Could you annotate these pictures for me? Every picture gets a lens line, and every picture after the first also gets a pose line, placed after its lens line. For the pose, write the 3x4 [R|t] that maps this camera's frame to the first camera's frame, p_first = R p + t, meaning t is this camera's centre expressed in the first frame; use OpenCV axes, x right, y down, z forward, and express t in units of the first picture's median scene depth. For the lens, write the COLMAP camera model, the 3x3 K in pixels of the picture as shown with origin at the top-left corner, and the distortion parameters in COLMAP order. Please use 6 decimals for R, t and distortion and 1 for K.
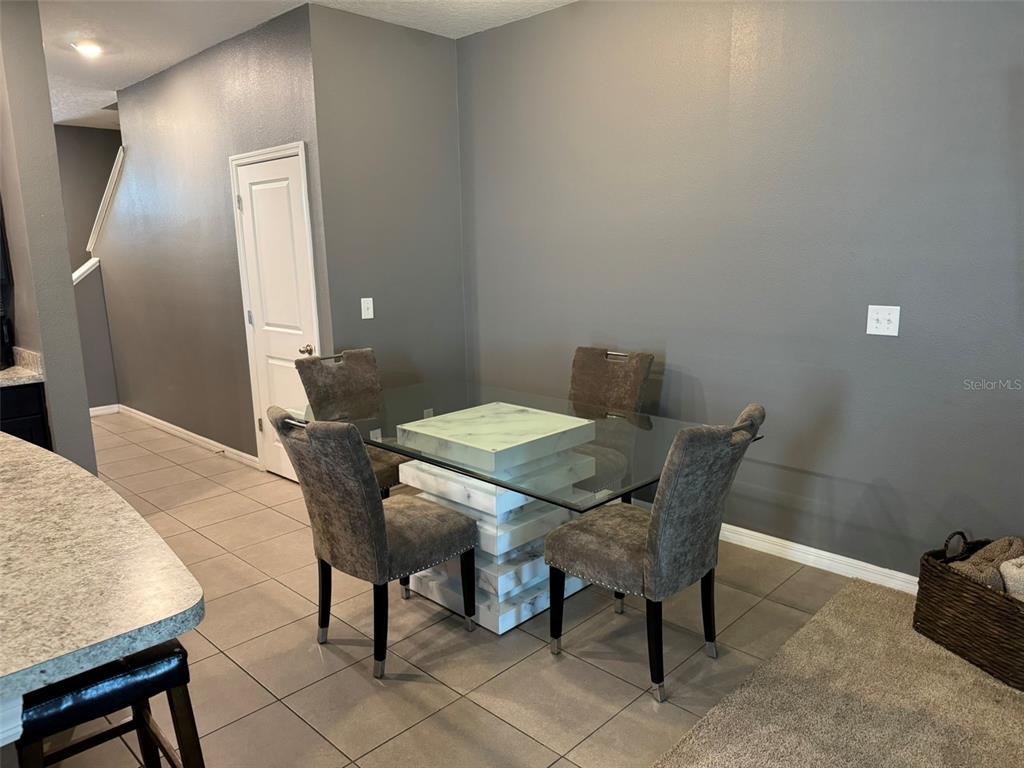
lens RADIAL K [[714.7, 0, 506.9], [0, 714.7, 387.3], [0, 0, 1]] dist [0.109838, -0.142150]
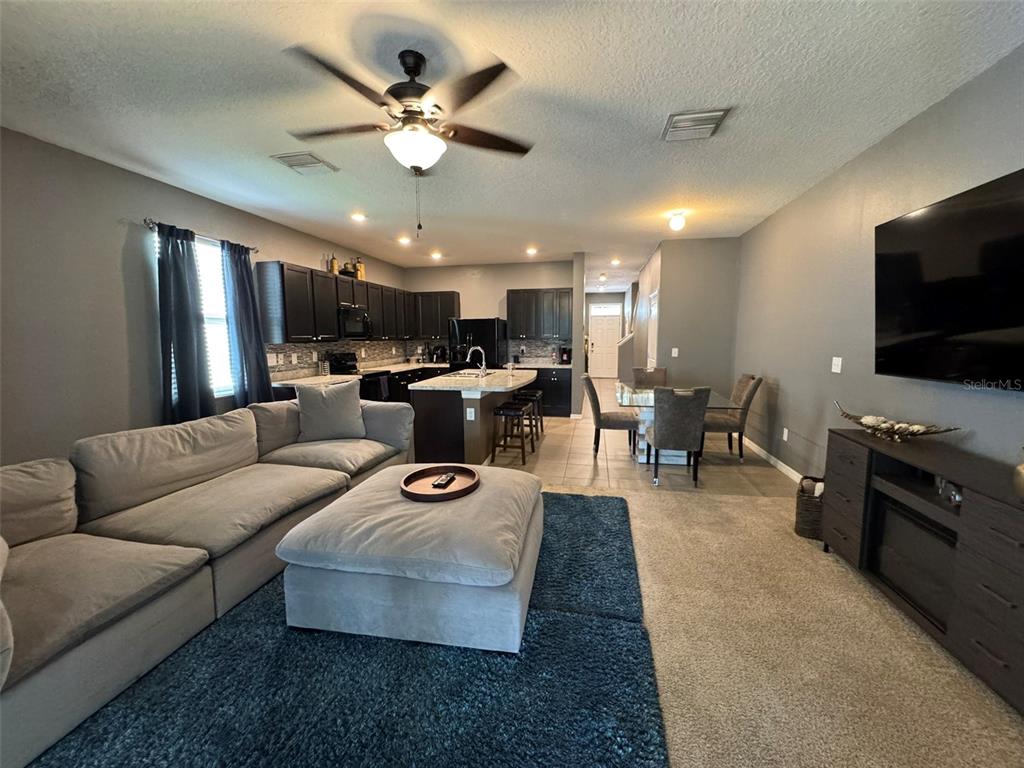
lens RADIAL K [[408.6, 0, 509.5], [0, 408.6, 382.4], [0, 0, 1]] dist [-0.001912, 0.000008]
pose [[0.544090, 0.110423, -0.831728, 0.988264], [-0.164065, 0.986167, 0.023601, 0.075763], [0.822829, 0.123616, 0.554681, -0.338645]]
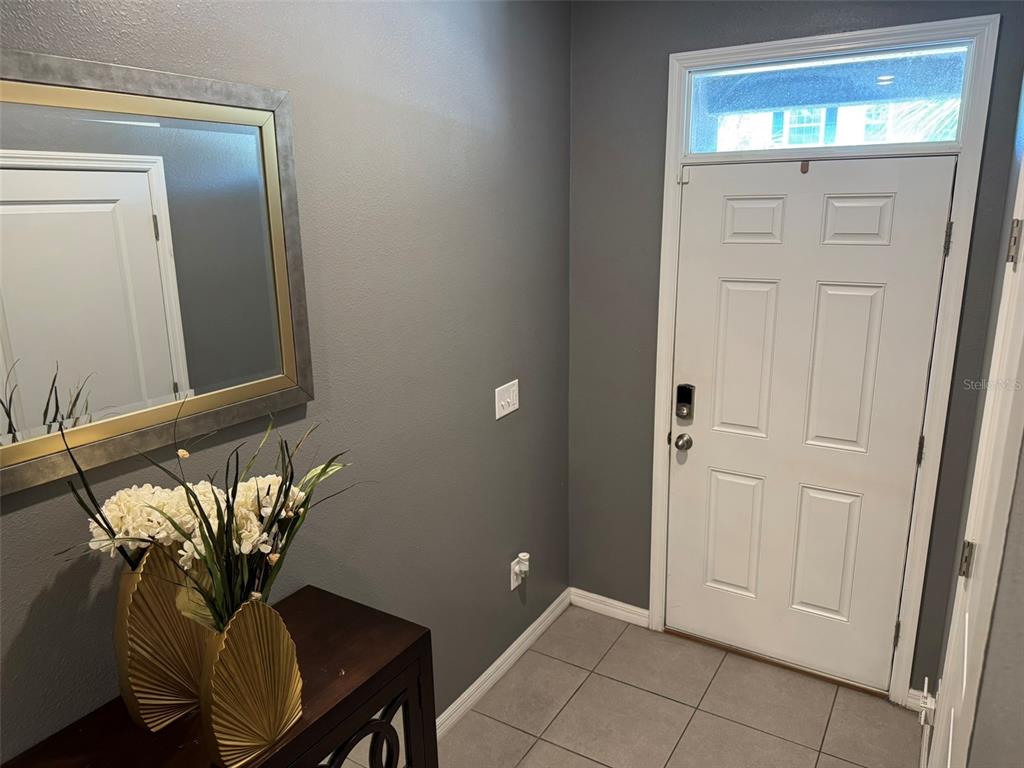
lens RADIAL K [[709.5, 0, 515.5], [0, 709.5, 385.6], [0, 0, 1]] dist [0.106234, -0.147250]
pose [[0.210296, 0.251076, -0.944847, -1.474861], [-0.178465, 0.960079, 0.215402, -0.582160], [0.961211, 0.123324, 0.246709, 2.448311]]
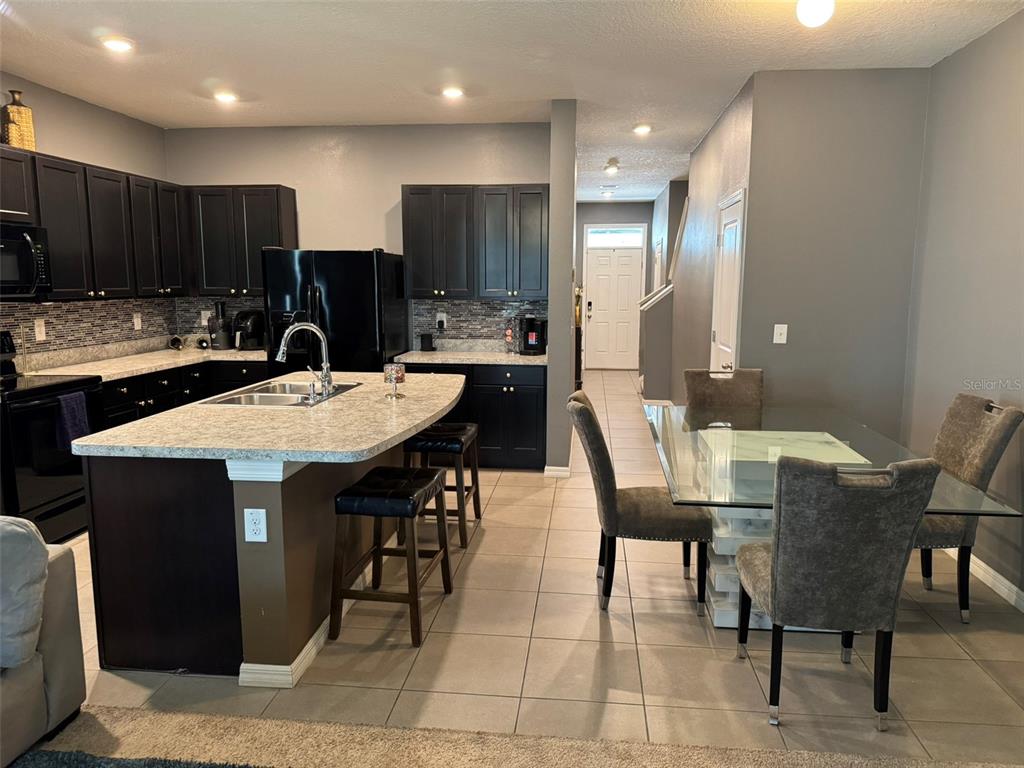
lens RADIAL K [[709.5, 0, 515.5], [0, 709.5, 385.6], [0, 0, 1]] dist [0.106234, -0.147250]
pose [[0.624850, 0.133638, -0.769223, 0.585788], [-0.164035, 0.985722, 0.038003, -0.013493], [0.763318, 0.102433, 0.637850, 0.023594]]
